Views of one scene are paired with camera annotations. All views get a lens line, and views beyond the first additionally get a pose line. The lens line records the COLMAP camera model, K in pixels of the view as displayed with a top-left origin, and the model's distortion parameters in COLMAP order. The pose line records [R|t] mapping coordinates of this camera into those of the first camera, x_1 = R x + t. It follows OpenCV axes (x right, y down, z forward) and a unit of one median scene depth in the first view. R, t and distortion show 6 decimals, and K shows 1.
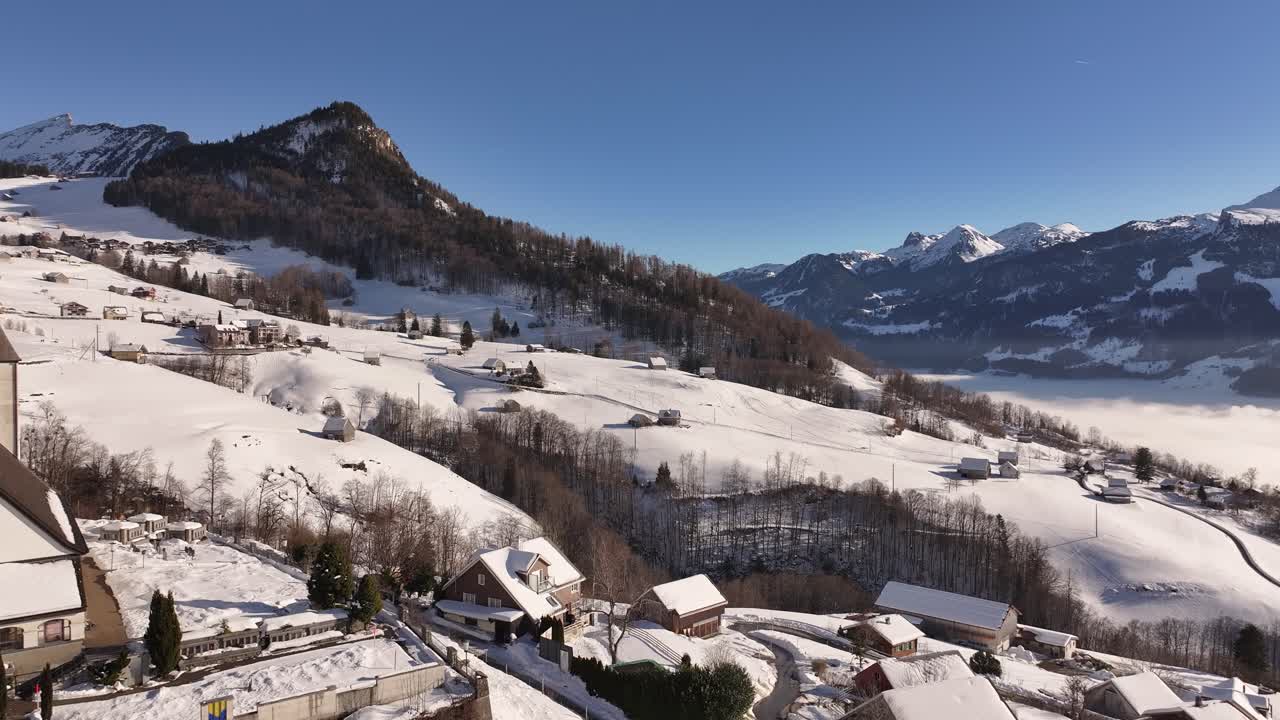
lens RADIAL K [[879.3, 0, 640.0], [0, 879.3, 360.0], [0, 0, 1]] dist [0.005056, -0.000976]
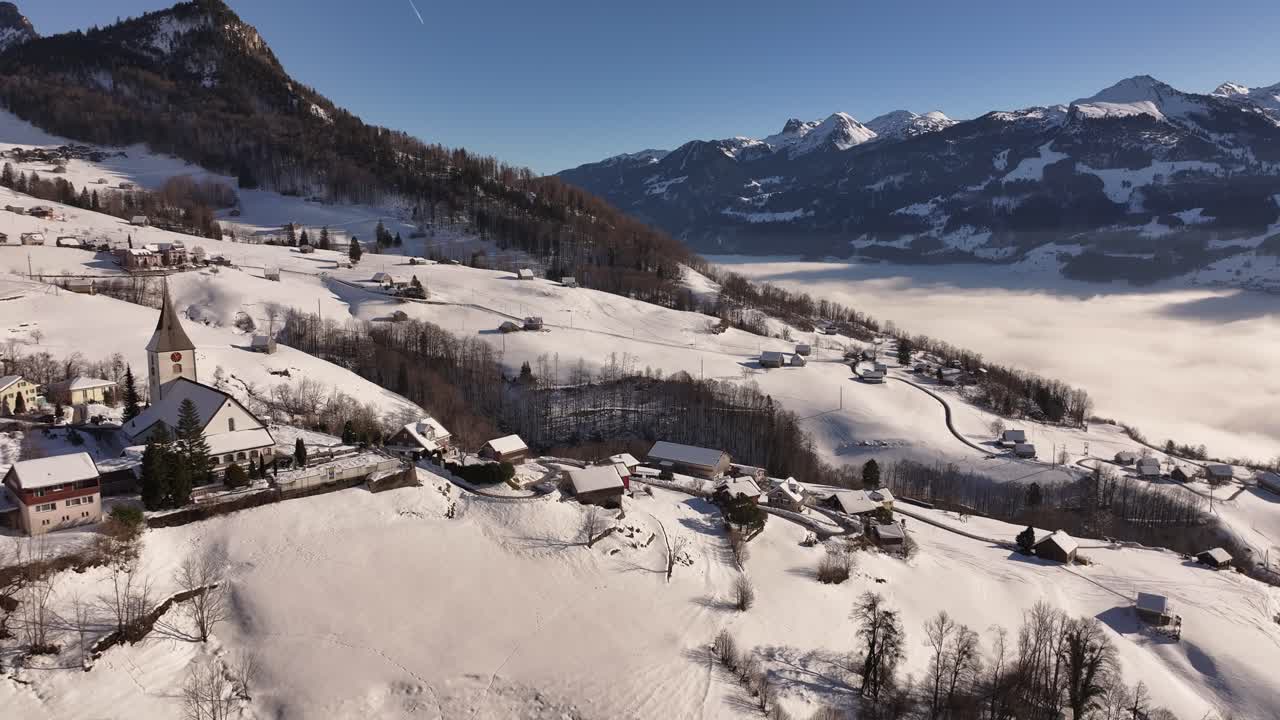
lens RADIAL K [[879.3, 0, 640.0], [0, 879.3, 360.0], [0, 0, 1]] dist [0.005056, -0.000976]
pose [[0.991636, -0.023561, 0.126898, 0.014499], [0.006983, 0.991551, 0.129532, -0.024678], [-0.128877, -0.127562, 0.983422, -0.134534]]
